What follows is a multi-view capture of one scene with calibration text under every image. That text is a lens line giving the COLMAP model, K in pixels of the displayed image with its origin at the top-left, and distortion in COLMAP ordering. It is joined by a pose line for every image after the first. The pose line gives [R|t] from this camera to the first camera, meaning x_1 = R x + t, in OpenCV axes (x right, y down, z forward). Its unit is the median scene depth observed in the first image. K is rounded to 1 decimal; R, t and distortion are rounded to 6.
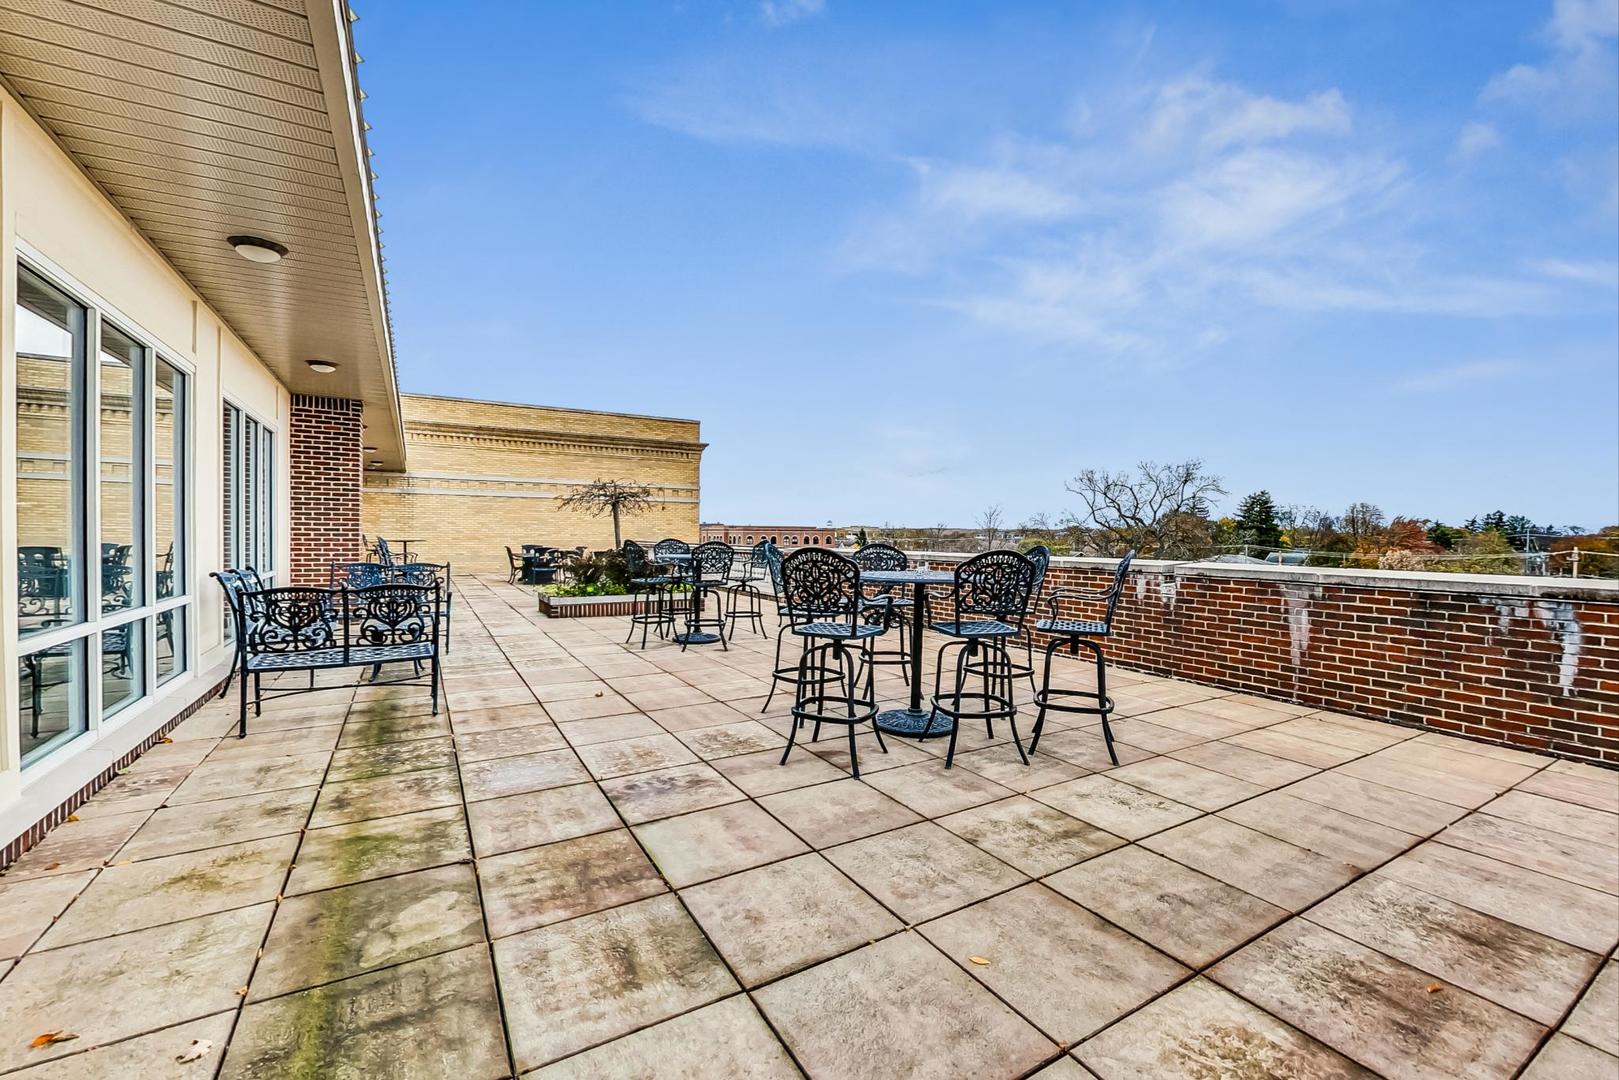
lens RADIAL K [[629.6, 0, 813.9], [0, 629.6, 541.8], [0, 0, 1]] dist [-0.001815, -0.000002]
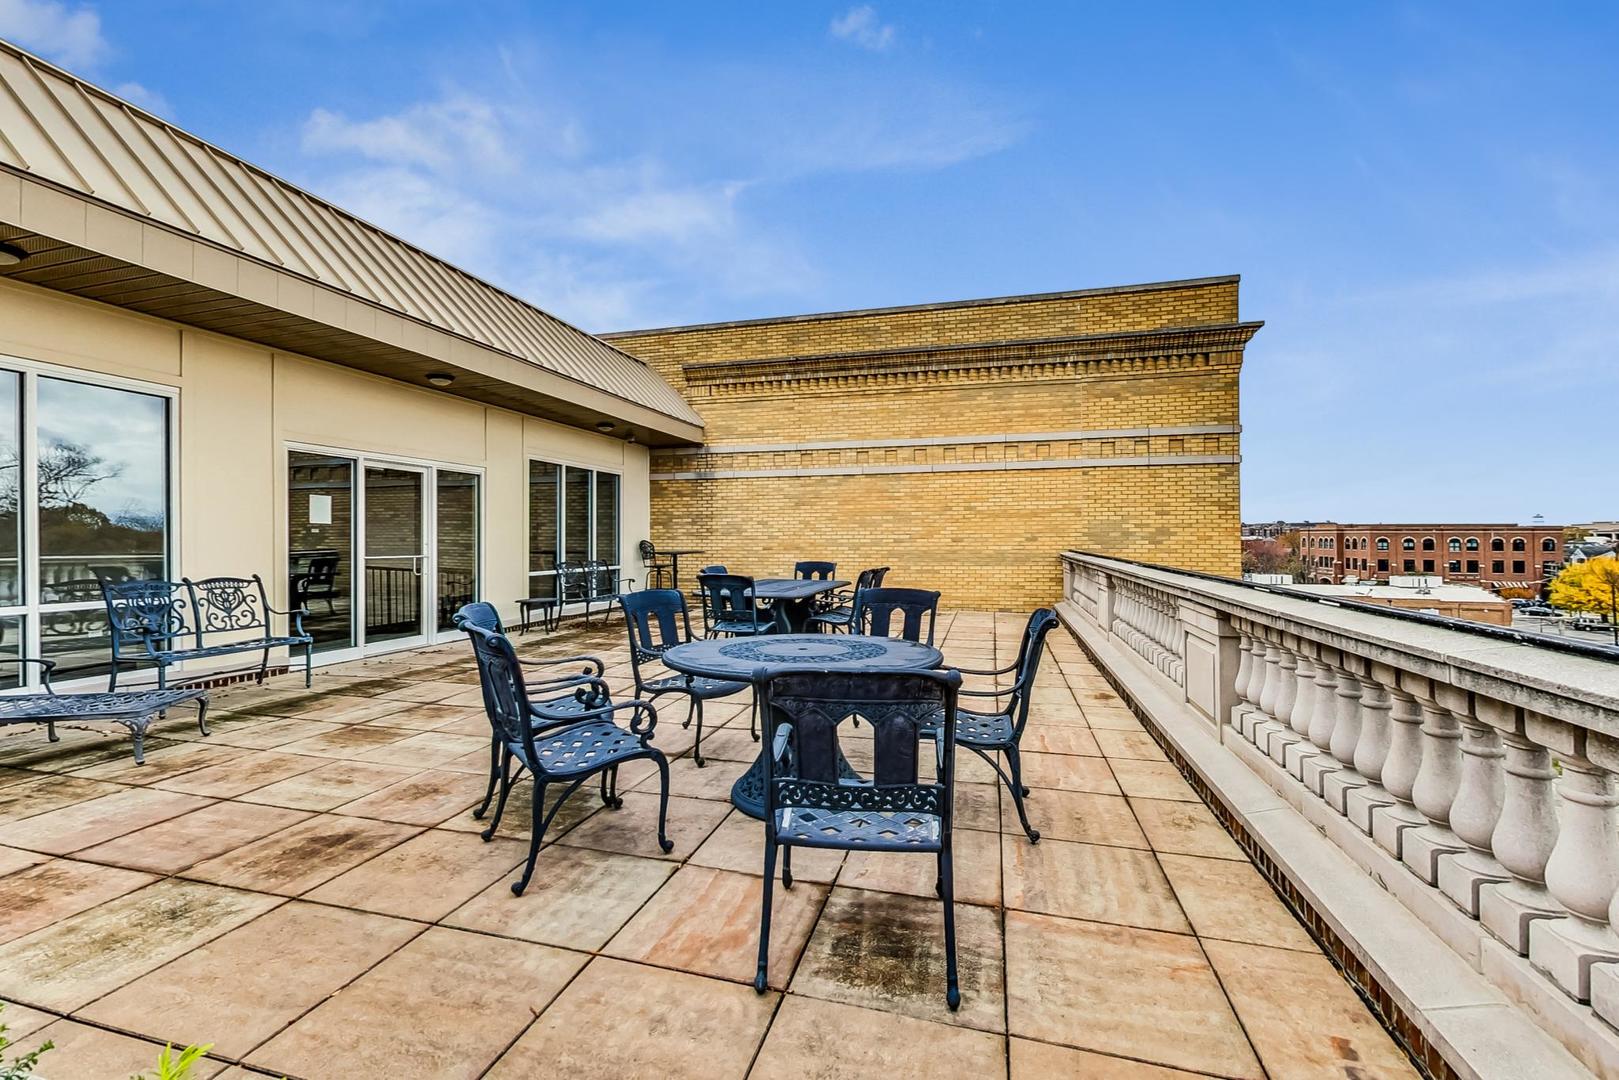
lens RADIAL K [[629.6, 0, 857.6], [0, 629.6, 540.0], [0, 0, 1]] dist [-0.001815, -0.000002]
pose [[0.699536, -0.009691, -0.714532, -0.065659], [0.001788, 0.999929, -0.011811, -0.005471], [0.714595, 0.006984, 0.699503, 0.582759]]
